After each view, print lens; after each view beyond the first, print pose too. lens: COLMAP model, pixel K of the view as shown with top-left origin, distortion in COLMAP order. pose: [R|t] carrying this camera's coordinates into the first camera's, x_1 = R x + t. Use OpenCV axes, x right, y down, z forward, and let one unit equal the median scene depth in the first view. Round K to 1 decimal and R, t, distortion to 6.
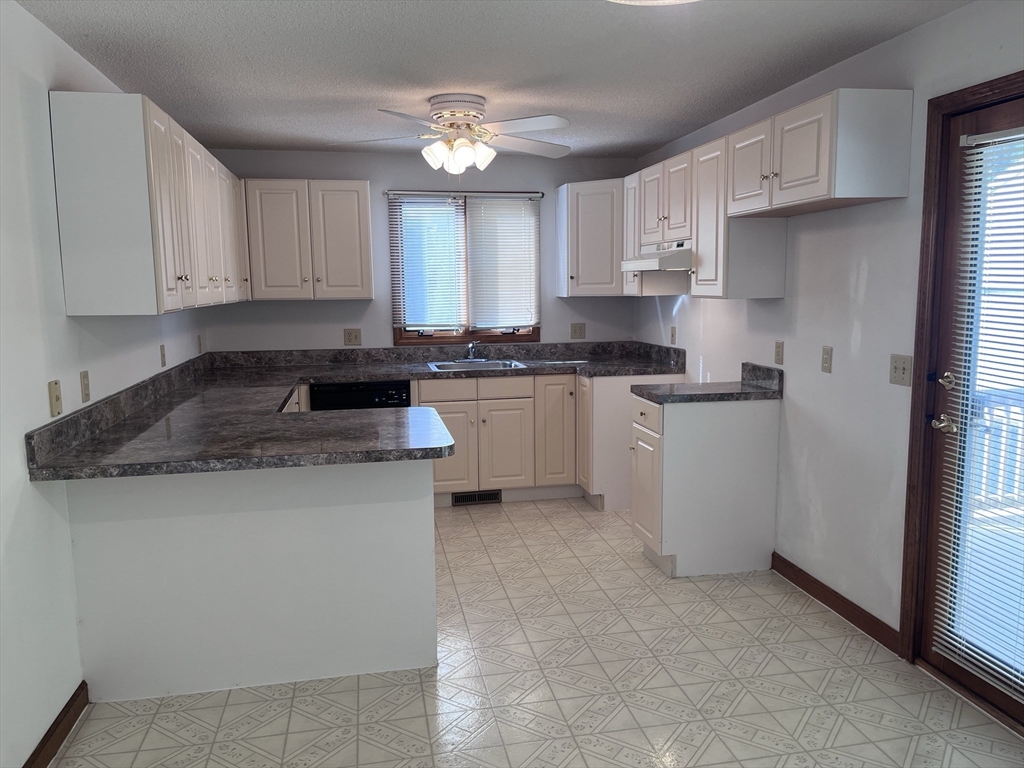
lens RADIAL K [[775.3, 0, 514.0], [0, 775.3, 391.2], [0, 0, 1]] dist [0.040931, -0.044008]
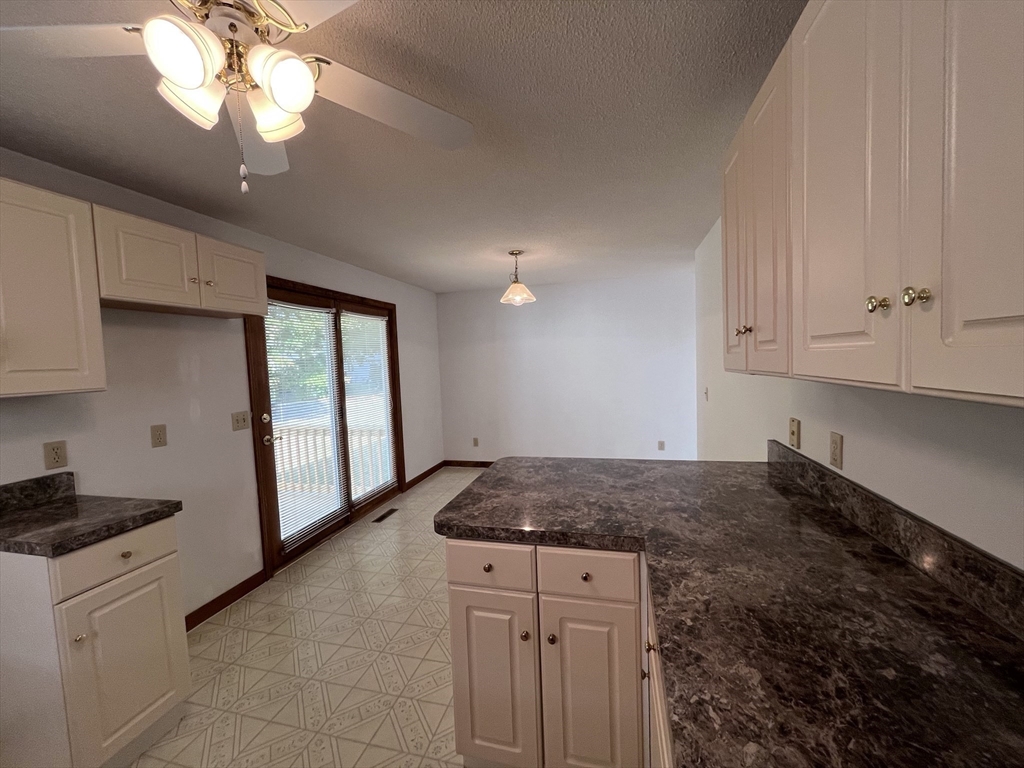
lens RADIAL K [[413.2, 0, 509.8], [0, 413.2, 392.2], [0, 0, 1]] dist [-0.003484, -0.000303]
pose [[-0.904287, 0.011048, 0.426781, -0.322781], [0.104041, 0.975229, 0.195202, -0.159913], [-0.414053, 0.220922, -0.883037, 1.231327]]
